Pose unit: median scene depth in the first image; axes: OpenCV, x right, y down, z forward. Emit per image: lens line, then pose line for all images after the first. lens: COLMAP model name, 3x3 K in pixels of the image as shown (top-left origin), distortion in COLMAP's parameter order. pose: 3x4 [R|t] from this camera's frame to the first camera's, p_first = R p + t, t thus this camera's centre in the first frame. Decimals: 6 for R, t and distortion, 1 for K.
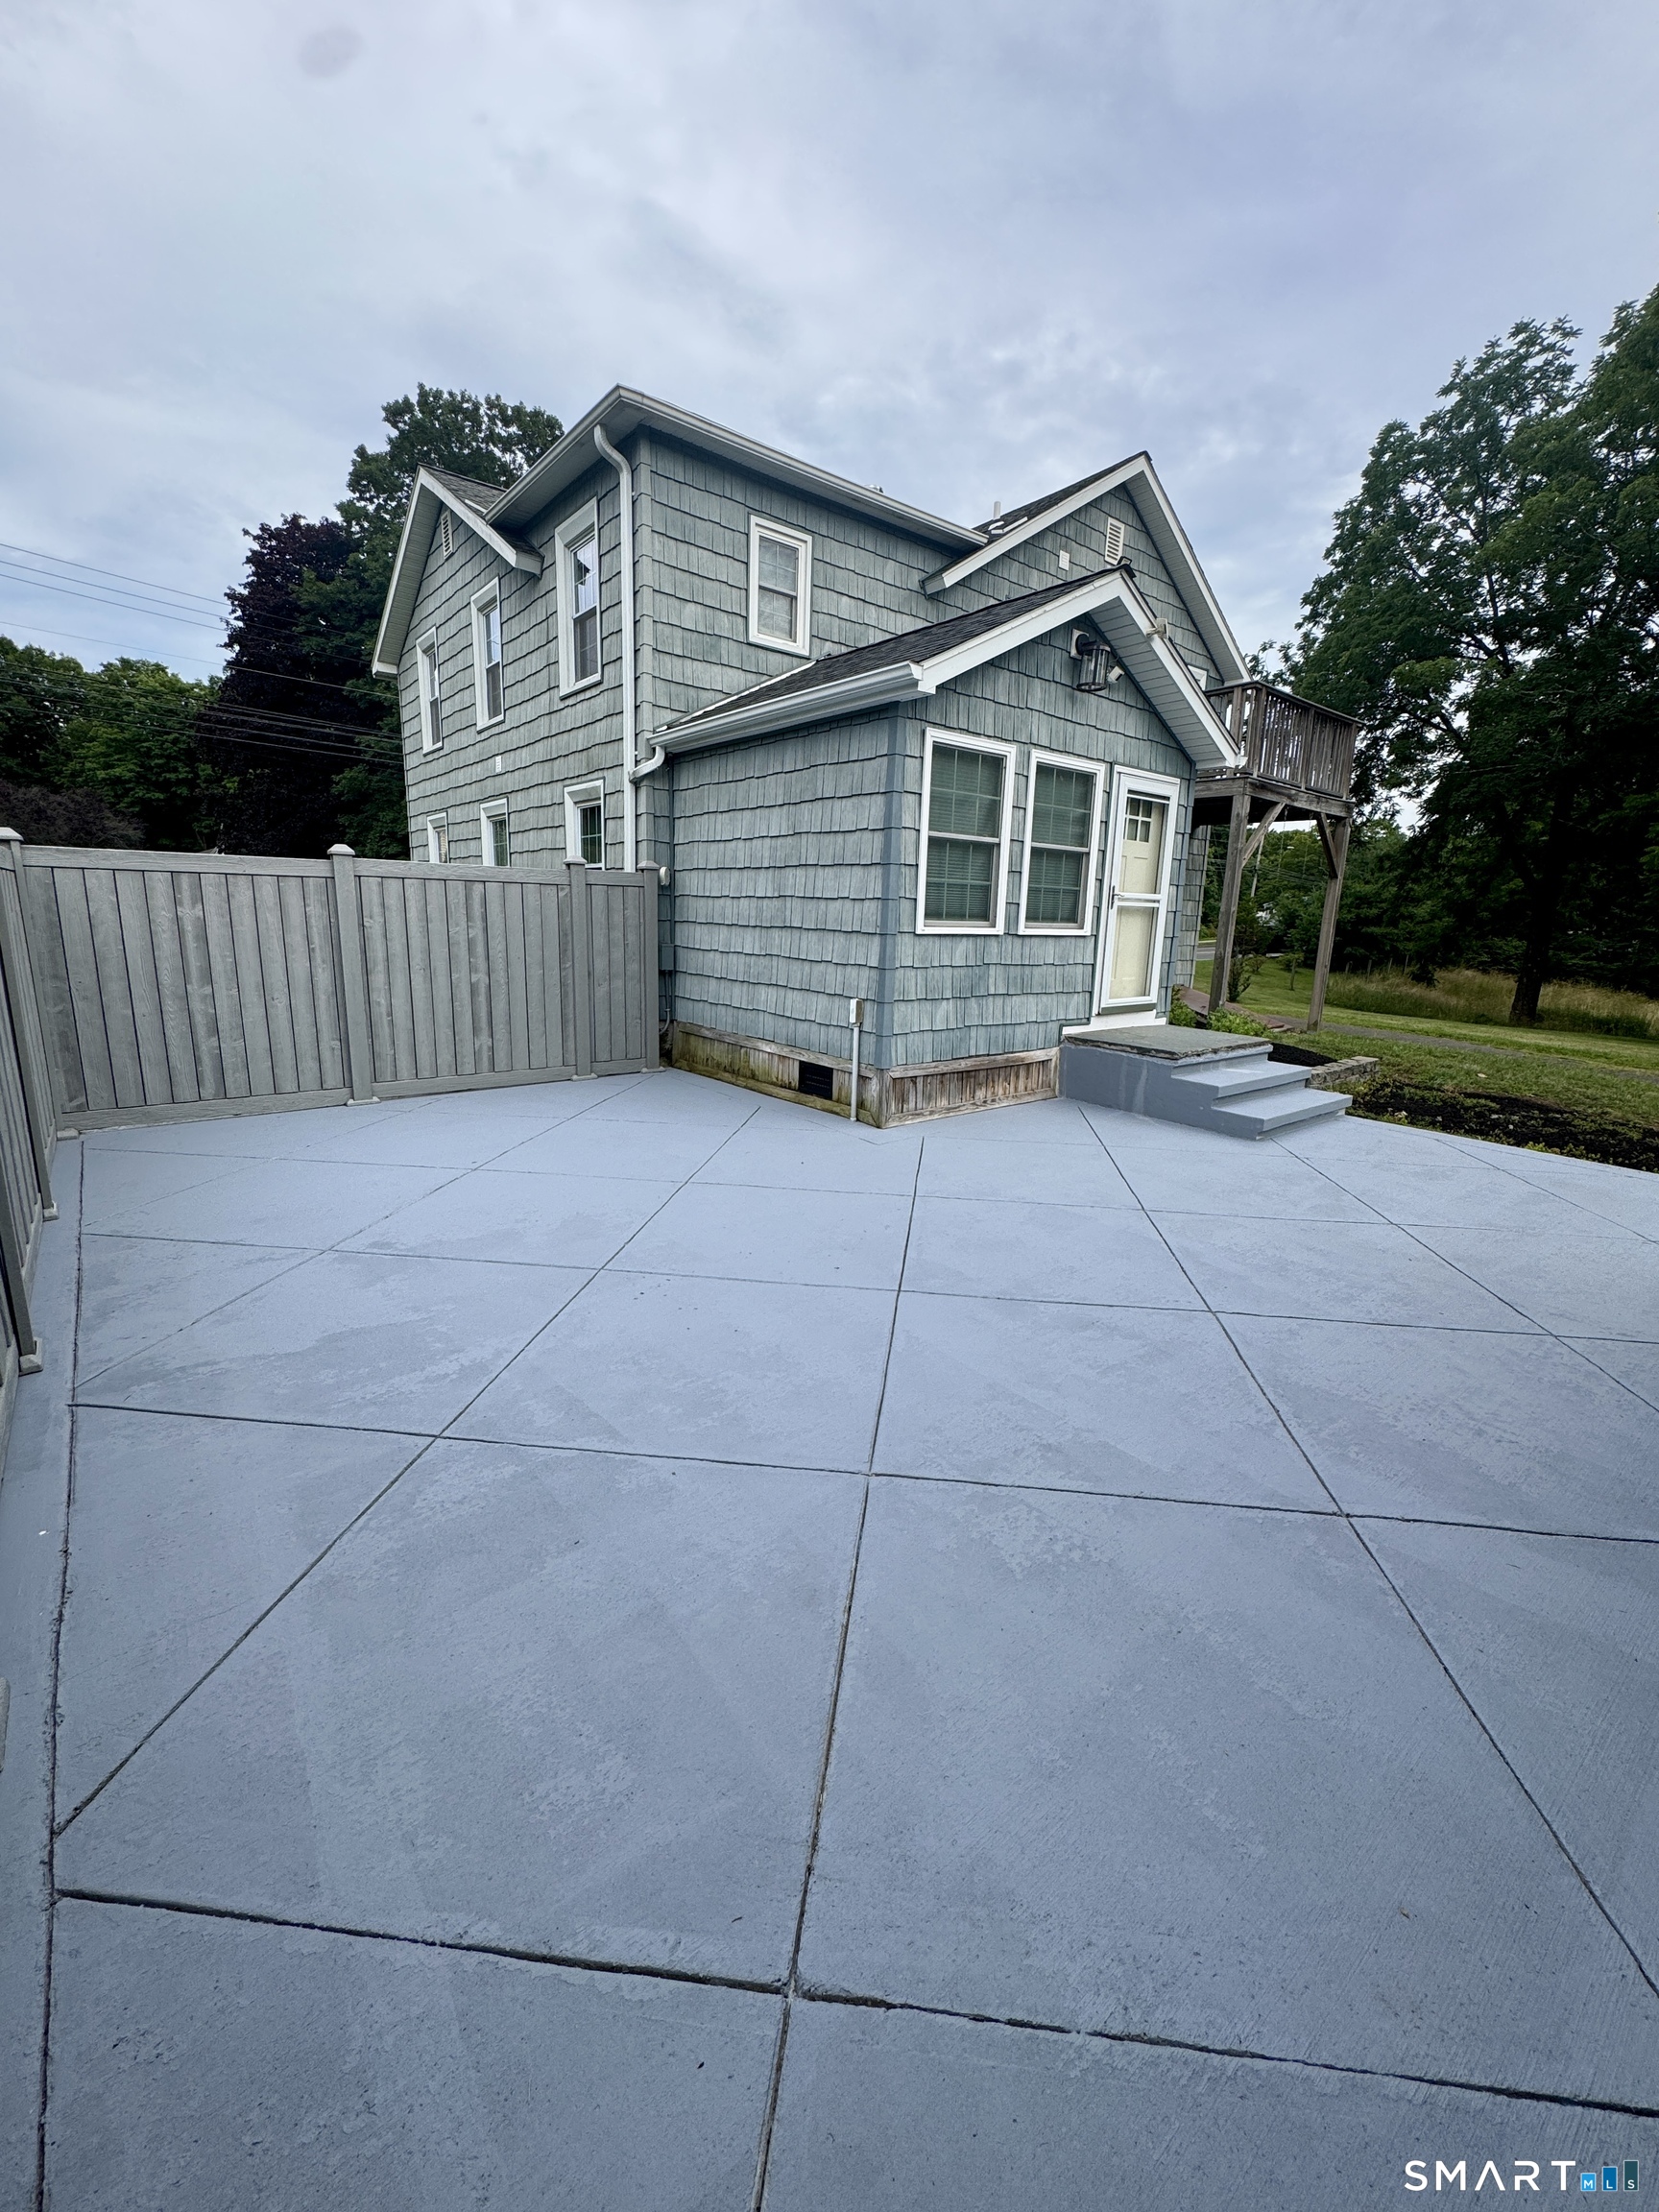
lens RADIAL K [[889.9, 0, 829.8], [0, 889.9, 1107.8], [0, 0, 1]] dist [0.003905, 0.000242]
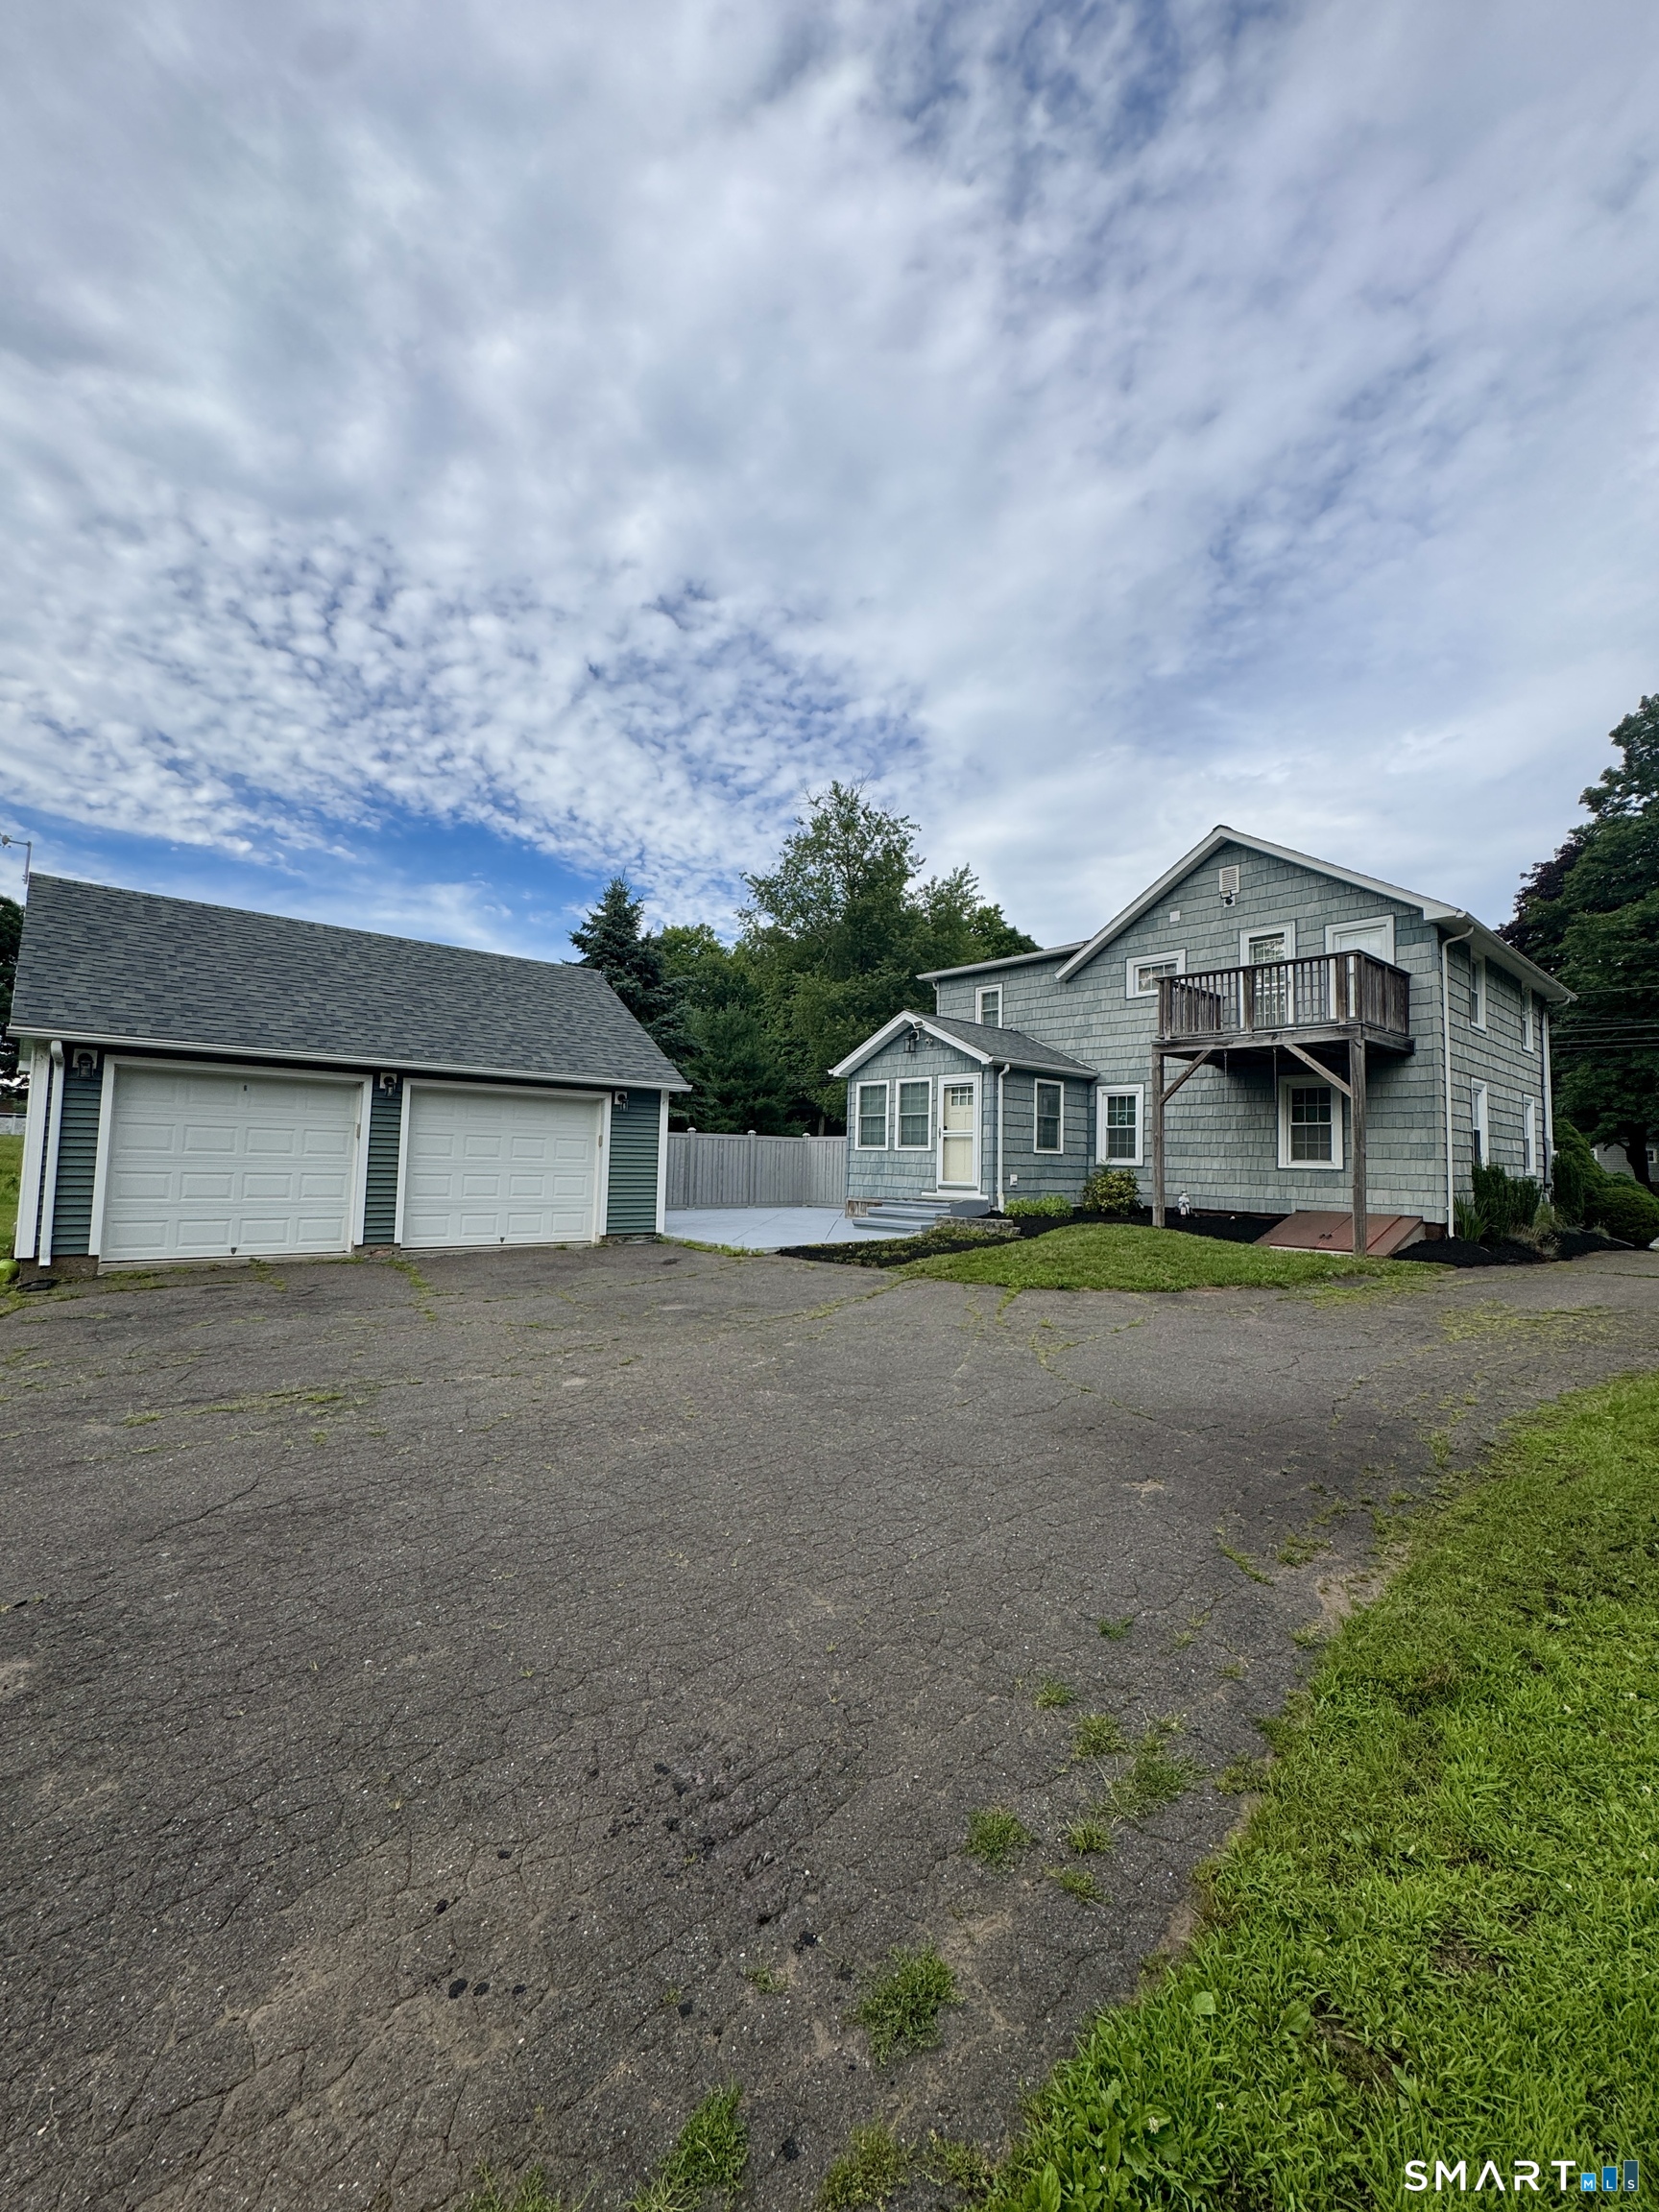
lens RADIAL K [[889.9, 0, 829.4], [0, 889.9, 1104.0], [0, 0, 1]] dist [0.003905, 0.000242]
pose [[0.056254, -0.093705, -0.994009, 2.570427], [-0.231895, 0.967133, -0.104295, -0.019804], [0.971113, 0.236373, 0.032675, 0.692758]]
